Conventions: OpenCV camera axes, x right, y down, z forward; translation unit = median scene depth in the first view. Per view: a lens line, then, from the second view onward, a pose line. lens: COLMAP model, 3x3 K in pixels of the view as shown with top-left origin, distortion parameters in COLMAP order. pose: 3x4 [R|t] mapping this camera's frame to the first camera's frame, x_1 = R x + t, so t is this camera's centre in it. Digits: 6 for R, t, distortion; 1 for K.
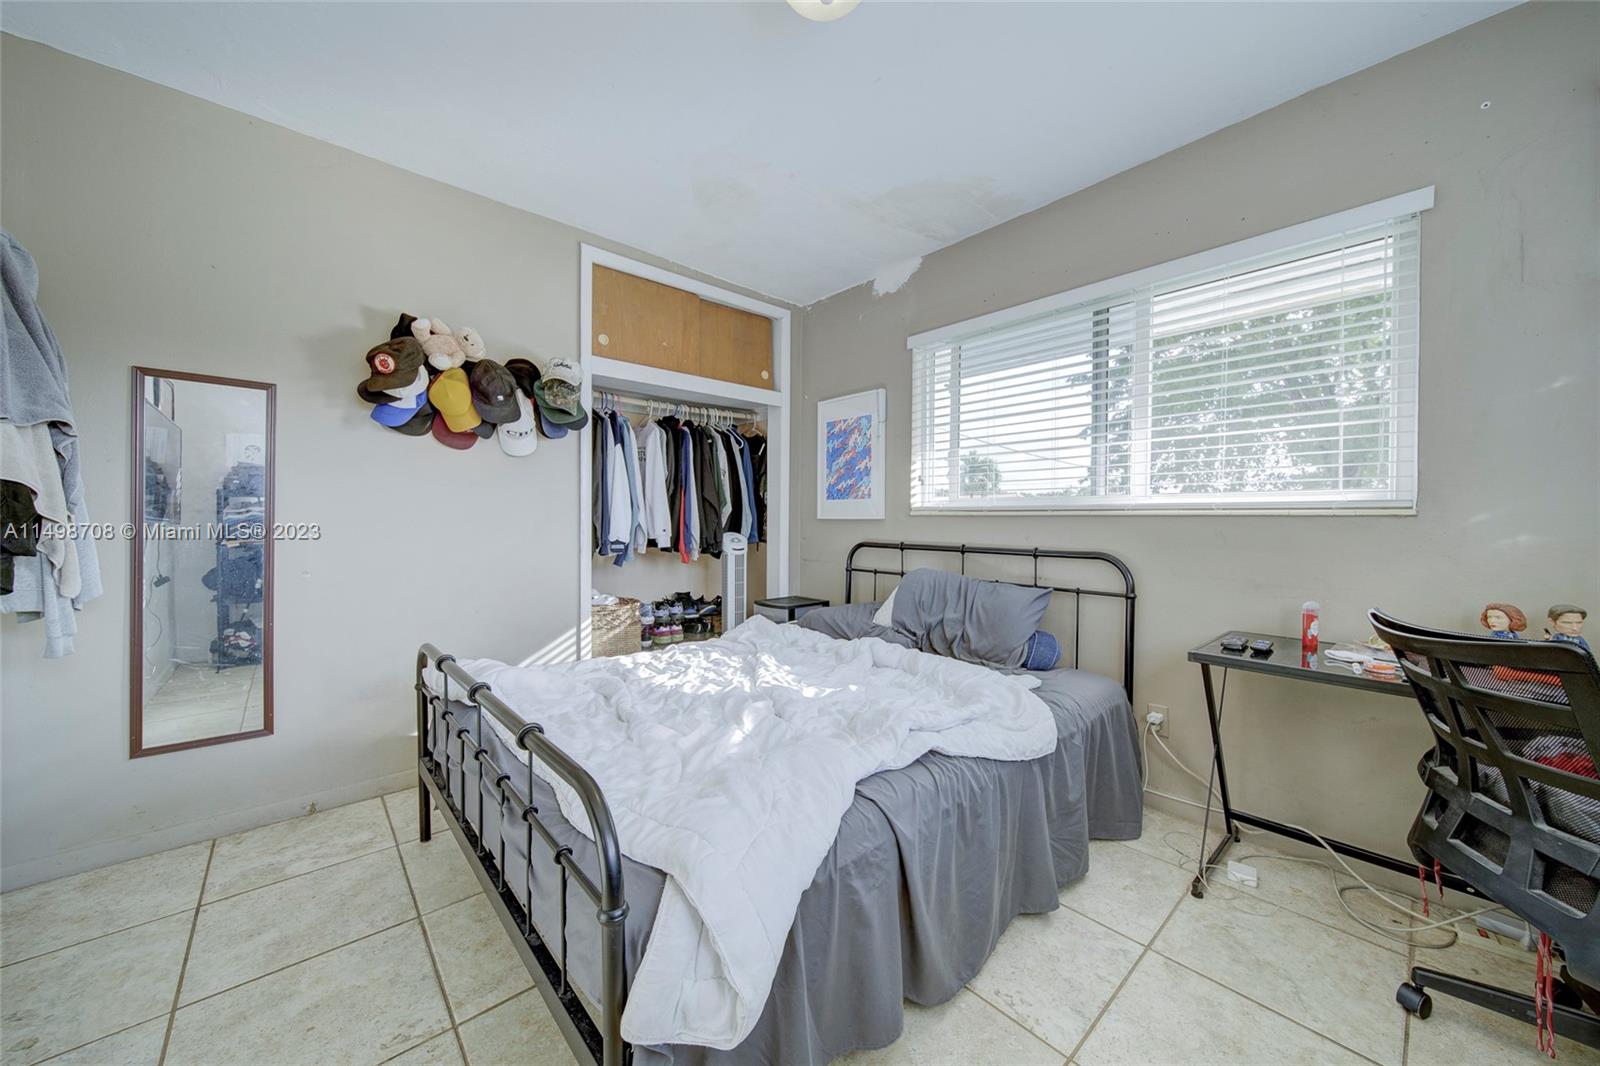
lens RADIAL K [[568.0, 0, 806.1], [0, 568.0, 530.1], [0, 0, 1]] dist [-0.002535, -0.000425]
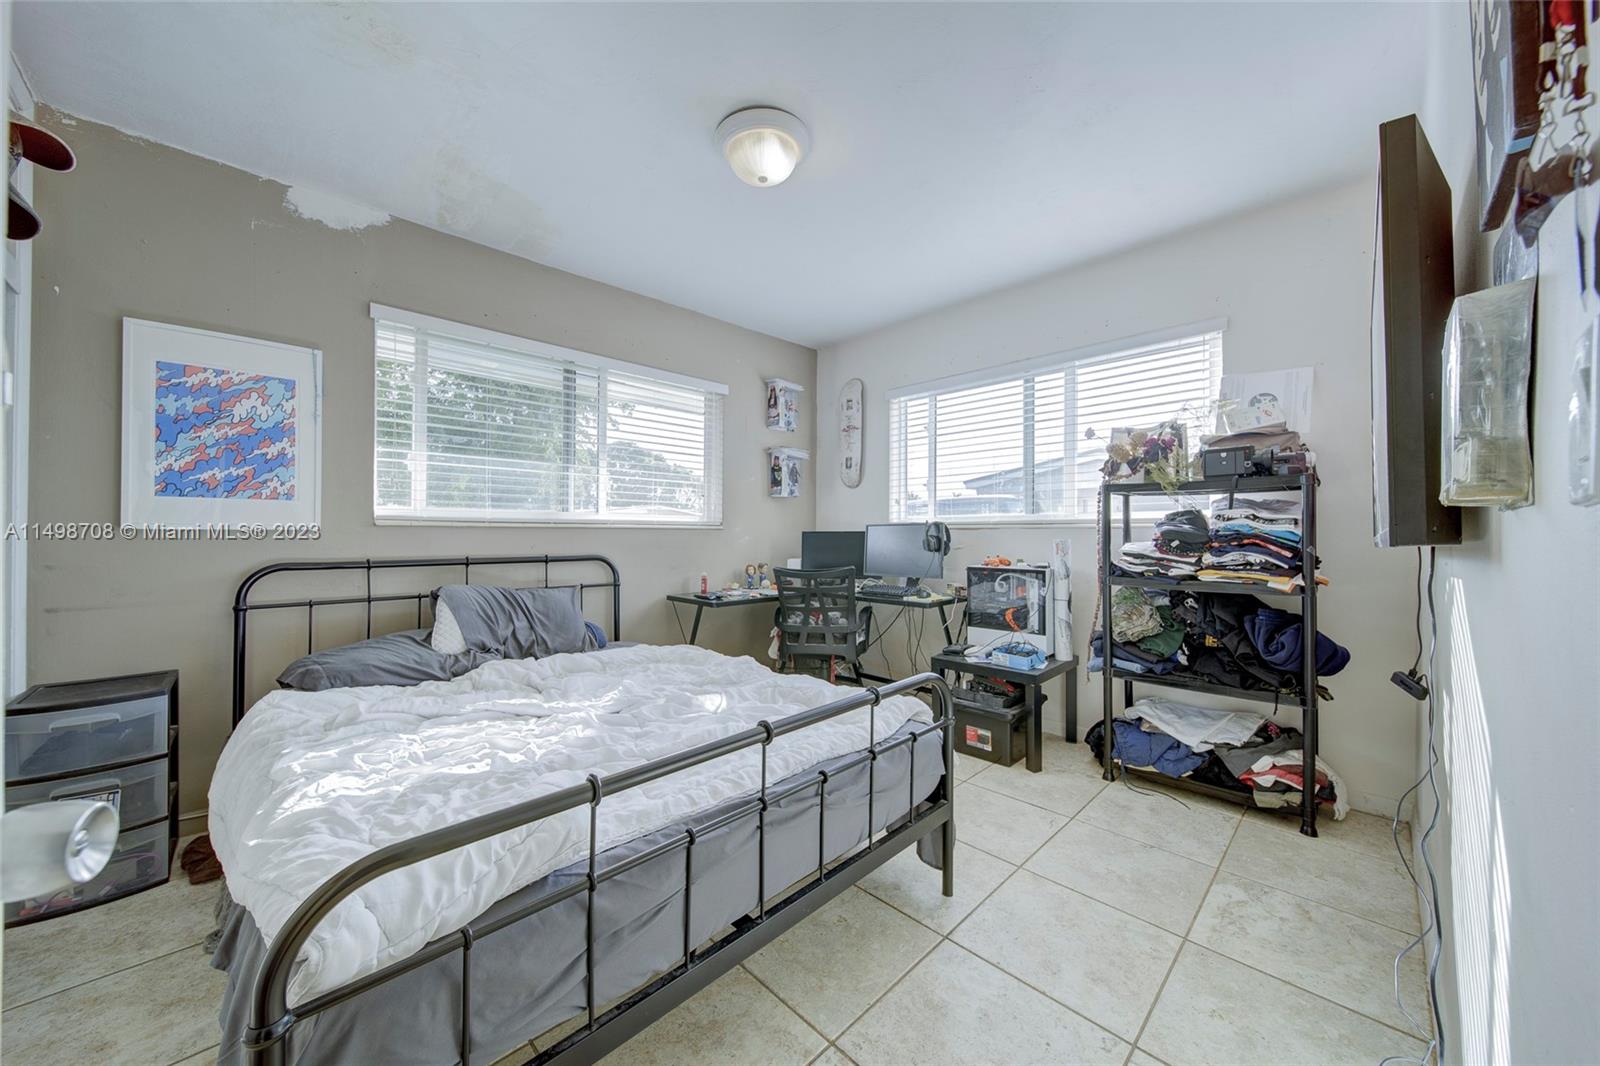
lens RADIAL K [[568.0, 0, 806.1], [0, 568.0, 530.1], [0, 0, 1]] dist [-0.002535, -0.000425]
pose [[-0.051637, -0.000517, 0.998666, -0.627371], [0.016266, 0.999867, 0.001359, -0.010194], [-0.998533, 0.016315, -0.051622, 0.419831]]
